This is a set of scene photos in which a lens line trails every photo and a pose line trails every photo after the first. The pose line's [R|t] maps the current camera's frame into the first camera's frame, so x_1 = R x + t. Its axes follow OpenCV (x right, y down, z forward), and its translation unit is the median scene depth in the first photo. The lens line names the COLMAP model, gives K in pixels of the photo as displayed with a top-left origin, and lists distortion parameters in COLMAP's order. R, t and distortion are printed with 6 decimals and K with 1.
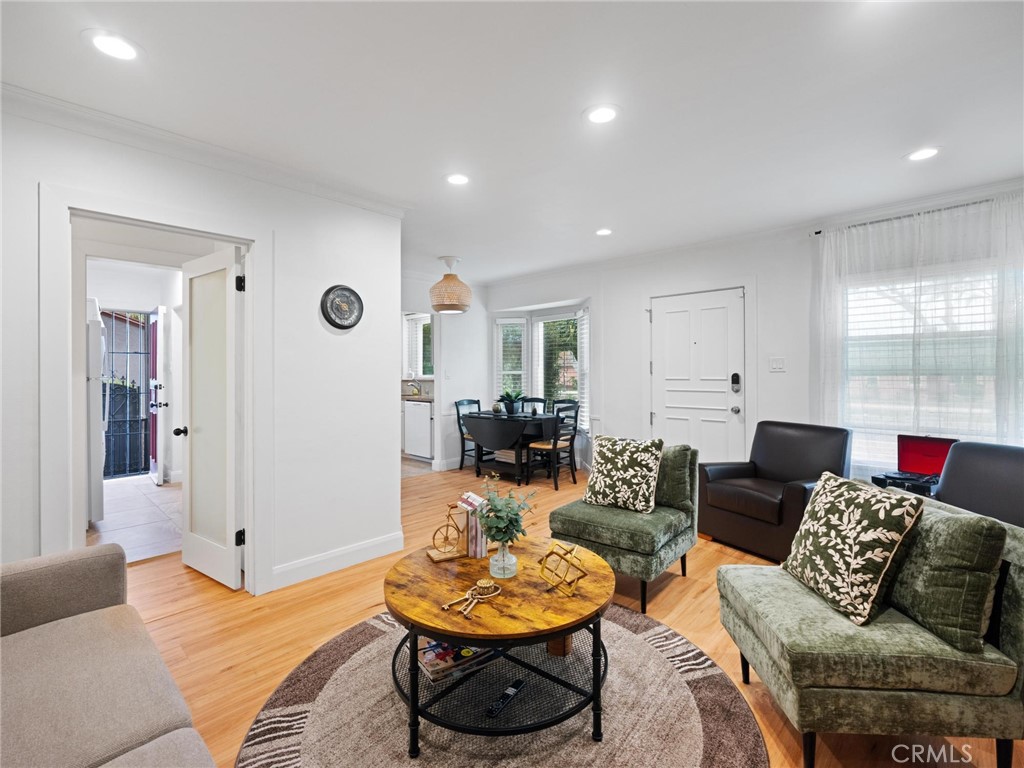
lens RADIAL K [[472.2, 0, 510.2], [0, 472.2, 379.6], [0, 0, 1]] dist [-0.003988, -0.000193]
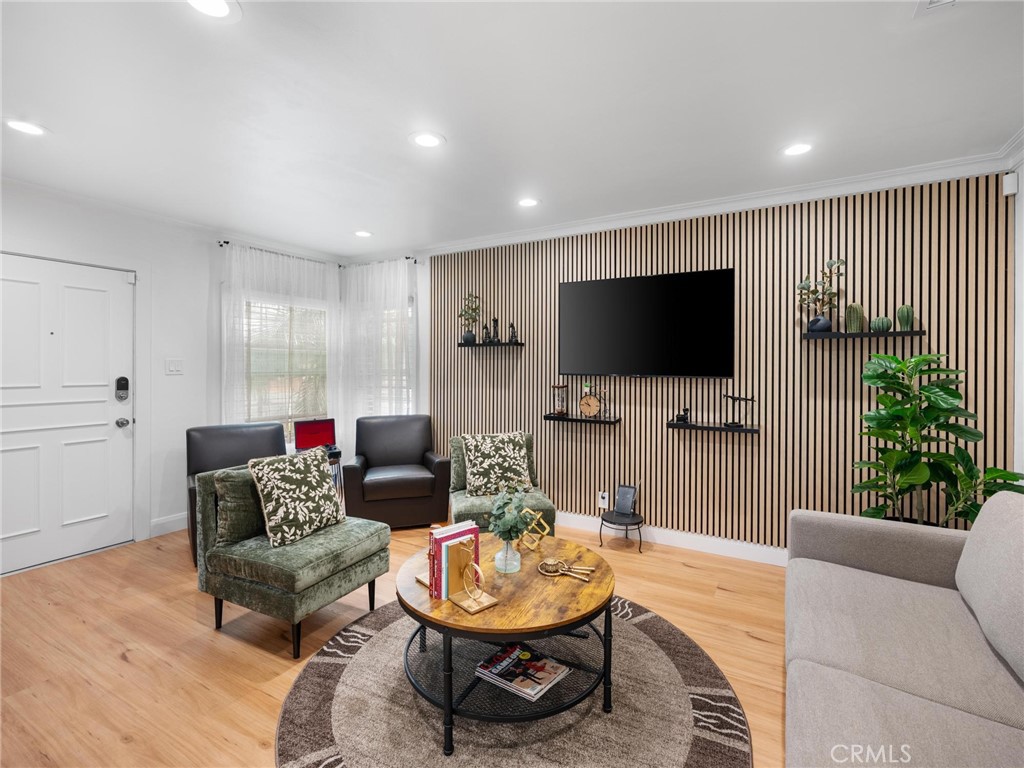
lens RADIAL K [[472.2, 0, 512.1], [0, 472.2, 377.4], [0, 0, 1]] dist [-0.003988, -0.000193]
pose [[-0.247595, -0.012268, 0.968786, -0.718963], [0.008391, 0.999855, 0.014806, -0.028986], [-0.968827, 0.011795, -0.247457, 0.851334]]
